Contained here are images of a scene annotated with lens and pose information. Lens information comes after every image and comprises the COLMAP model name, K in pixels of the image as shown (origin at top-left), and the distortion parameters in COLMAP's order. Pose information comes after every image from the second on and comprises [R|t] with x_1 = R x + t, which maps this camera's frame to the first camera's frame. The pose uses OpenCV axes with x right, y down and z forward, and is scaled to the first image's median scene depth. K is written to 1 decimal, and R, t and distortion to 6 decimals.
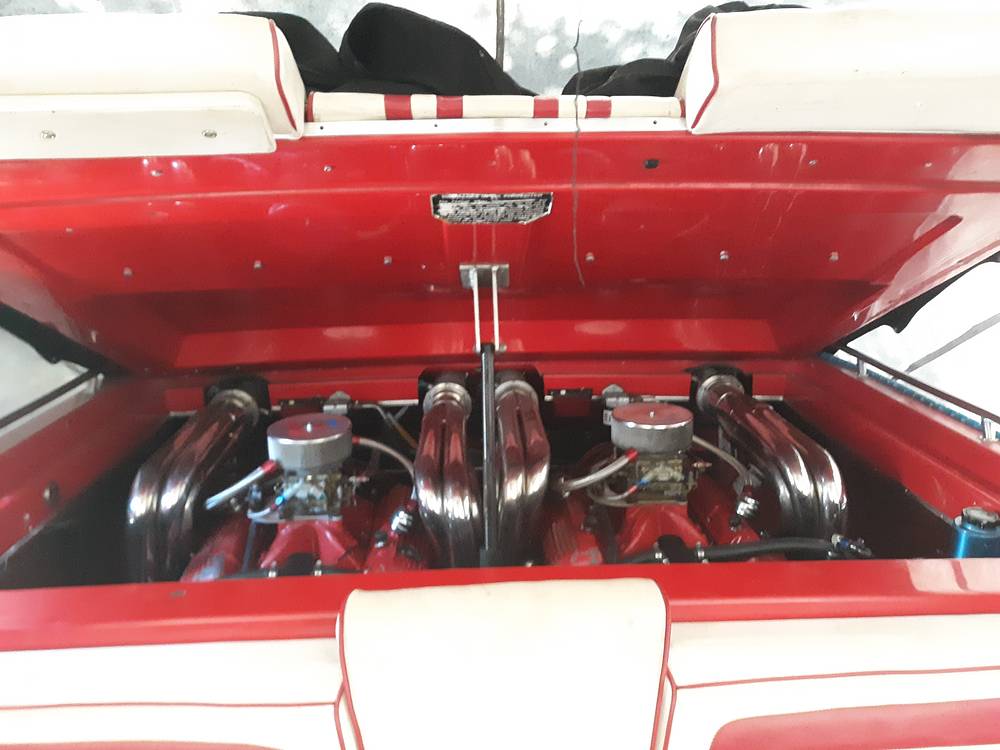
lens RADIAL K [[1026.6, 0, 500.0], [0, 1026.6, 375.0], [0, 0, 1]] dist [0.418489, -0.010881]
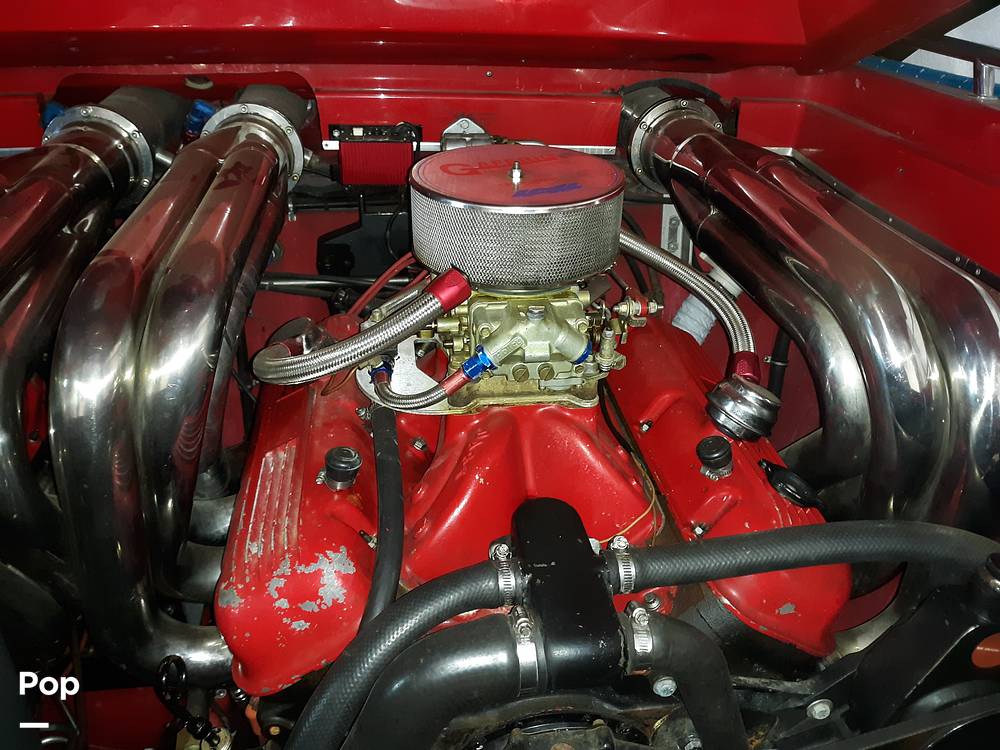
lens RADIAL K [[1026.6, 0, 500.0], [0, 1026.6, 375.0], [0, 0, 1]] dist [0.418489, -0.010881]
pose [[0.997257, -0.001316, 0.074009, 0.113206], [-0.013865, 0.978822, 0.204242, 0.032008], [-0.072710, -0.204708, 0.976119, 0.623164]]
